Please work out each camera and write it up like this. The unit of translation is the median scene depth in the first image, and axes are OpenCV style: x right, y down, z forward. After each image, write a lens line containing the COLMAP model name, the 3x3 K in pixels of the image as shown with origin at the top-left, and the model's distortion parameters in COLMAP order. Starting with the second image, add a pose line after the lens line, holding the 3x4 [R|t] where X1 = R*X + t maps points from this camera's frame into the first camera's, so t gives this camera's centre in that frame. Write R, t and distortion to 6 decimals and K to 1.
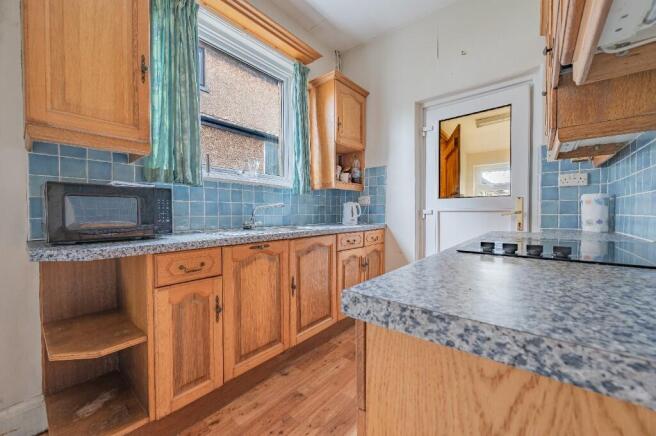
lens RADIAL K [[256.1, 0, 328.0], [0, 256.1, 218.0], [0, 0, 1]] dist [0.000511, 0.000087]
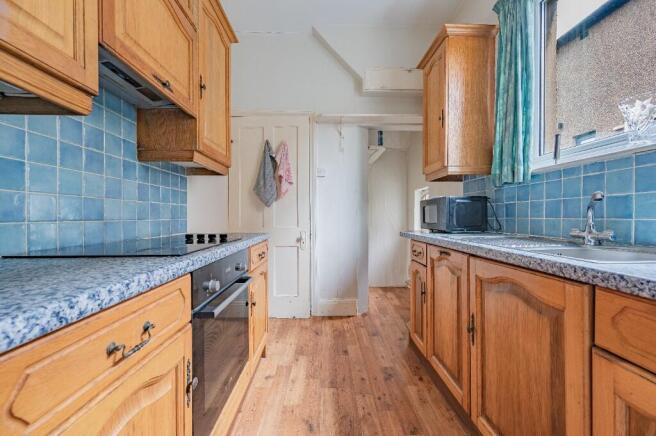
lens RADIAL K [[256.1, 0, 328.0], [0, 256.1, 218.0], [0, 0, 1]] dist [0.000511, 0.000087]
pose [[-0.756047, 0.012389, -0.654400, 0.561063], [-0.008000, 0.999571, 0.028166, -0.027016], [0.654469, 0.026531, -0.755623, 1.253816]]
